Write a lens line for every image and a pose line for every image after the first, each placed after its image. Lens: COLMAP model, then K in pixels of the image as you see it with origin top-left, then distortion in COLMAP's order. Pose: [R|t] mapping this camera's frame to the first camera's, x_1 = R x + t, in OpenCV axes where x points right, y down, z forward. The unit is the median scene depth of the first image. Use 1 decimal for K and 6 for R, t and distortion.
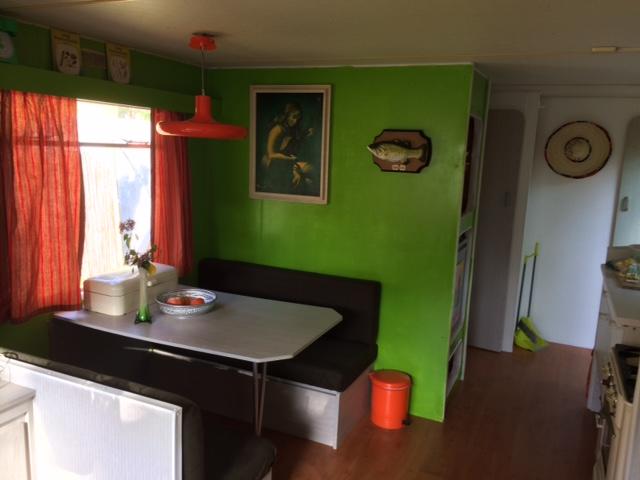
lens RADIAL K [[544.5, 0, 320.1], [0, 544.5, 240.1], [0, 0, 1]] dist [0.031173, -0.044490]
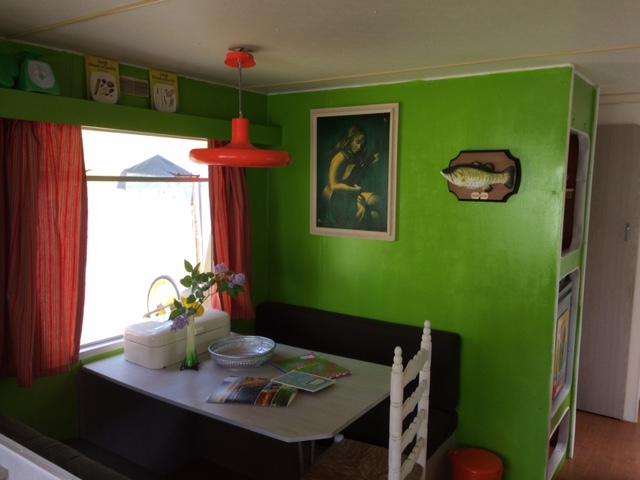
lens RADIAL K [[544.5, 0, 322.1], [0, 544.5, 240.0], [0, 0, 1]] dist [0.031173, -0.044490]
pose [[0.984142, -0.008393, -0.177184, 0.055603], [-0.002465, 0.998136, -0.060975, -0.016568], [0.177366, 0.060444, 0.982287, 0.155724]]
